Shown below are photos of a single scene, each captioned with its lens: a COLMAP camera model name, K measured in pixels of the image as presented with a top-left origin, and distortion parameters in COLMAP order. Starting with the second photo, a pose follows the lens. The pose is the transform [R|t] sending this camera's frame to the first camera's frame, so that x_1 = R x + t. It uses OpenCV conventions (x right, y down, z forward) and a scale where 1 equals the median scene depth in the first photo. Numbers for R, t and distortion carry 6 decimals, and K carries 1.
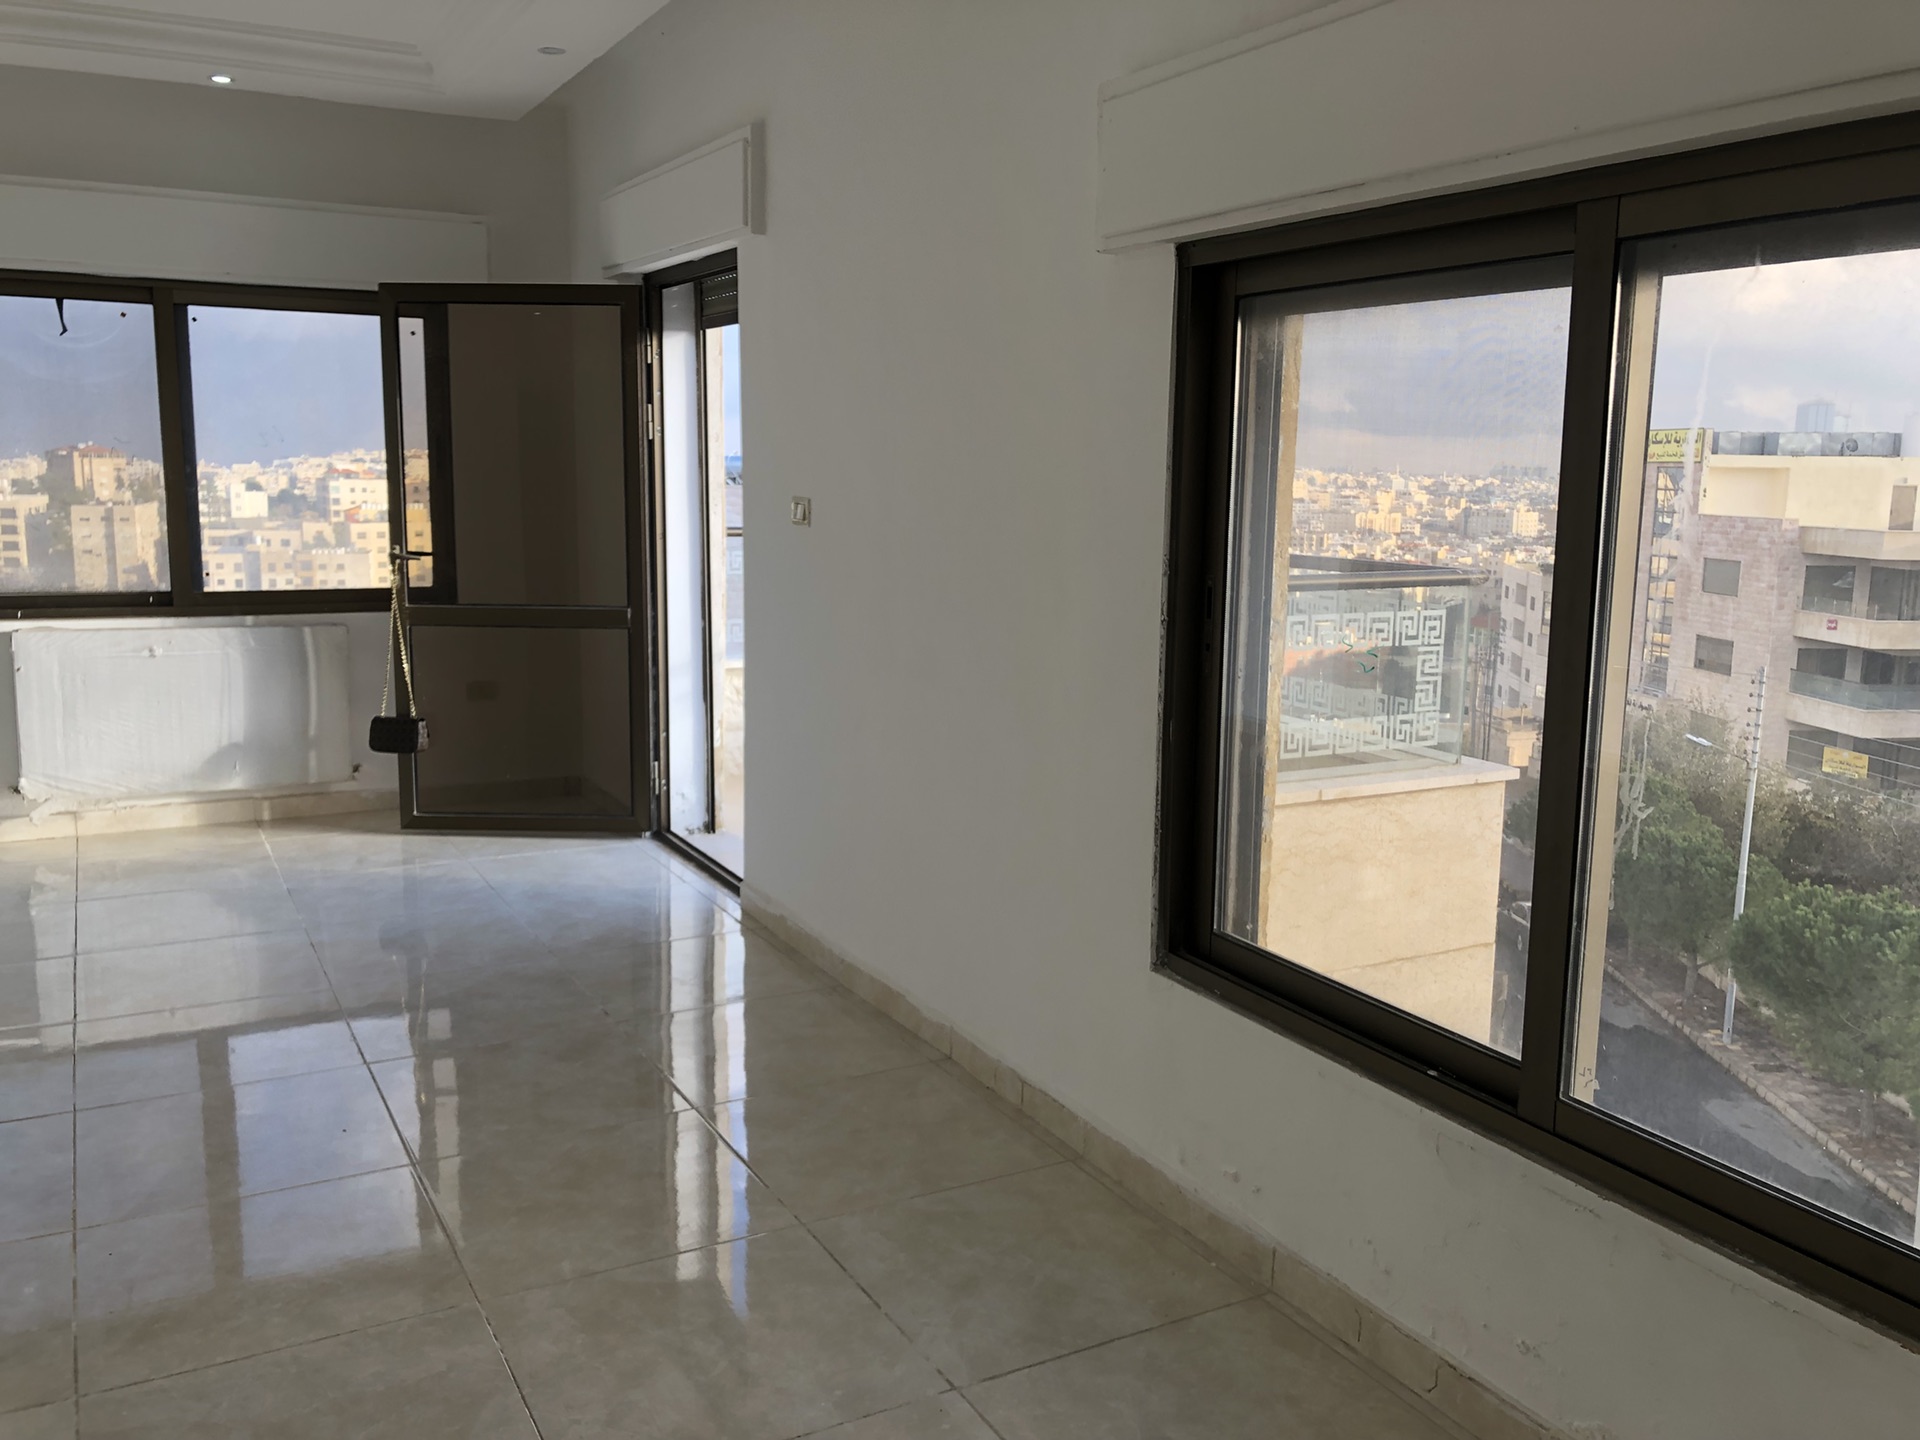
lens RADIAL K [[1581.3, 0, 939.1], [0, 1581.3, 754.6], [0, 0, 1]] dist [0.035061, -0.027130]
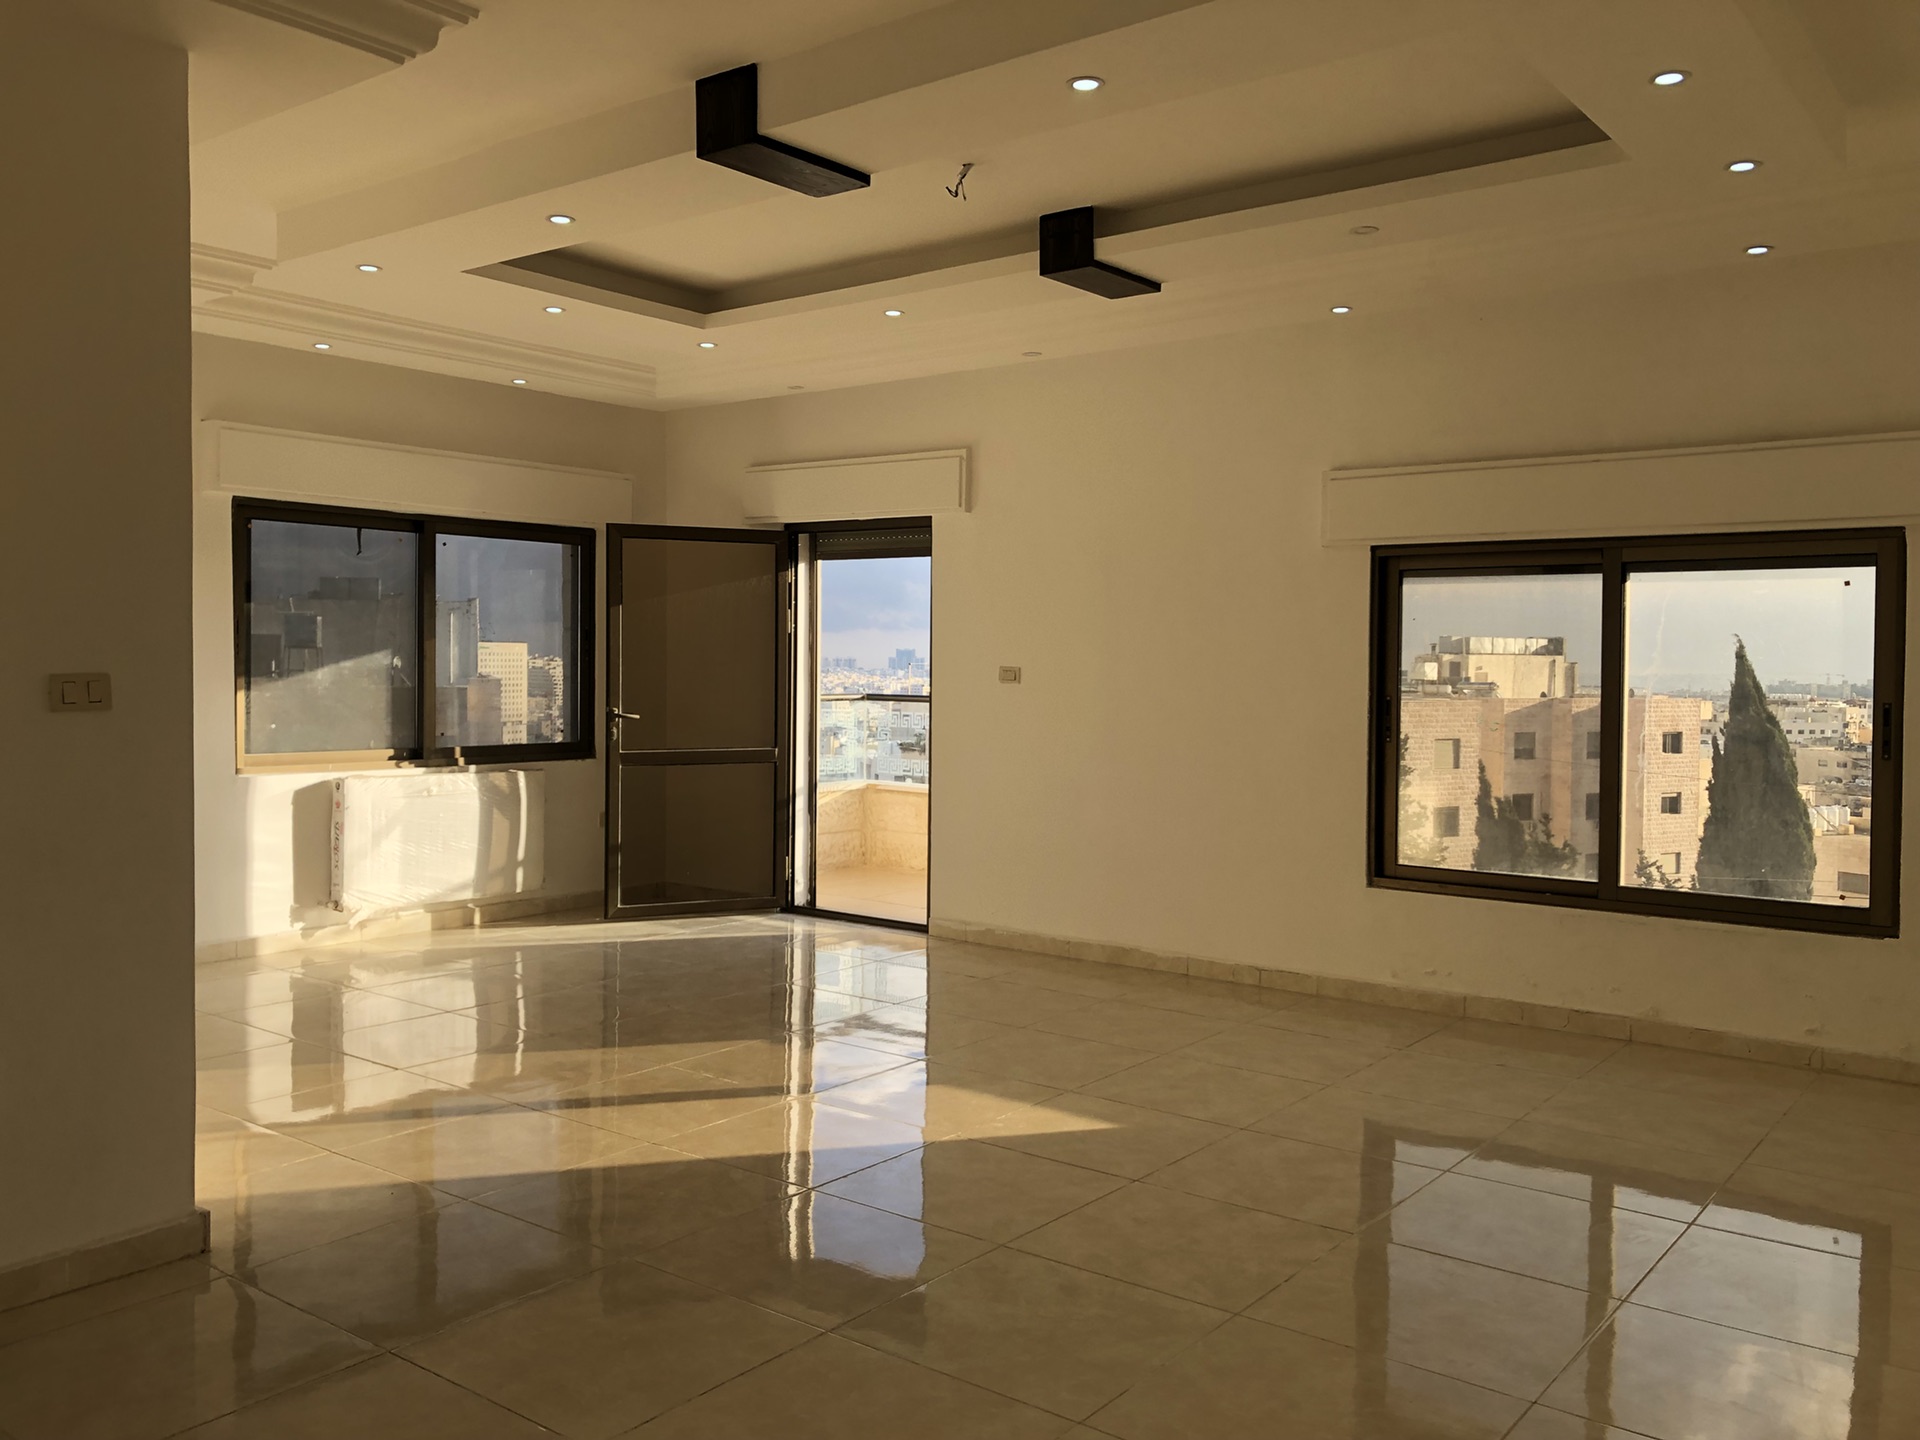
lens RADIAL K [[1581.3, 0, 948.1], [0, 1581.3, 734.7], [0, 0, 1]] dist [0.035061, -0.027130]
pose [[0.911847, -0.024581, 0.409794, -0.610171], [0.078296, 0.990296, -0.114818, 0.068594], [-0.402995, 0.136782, 0.904923, -0.342014]]
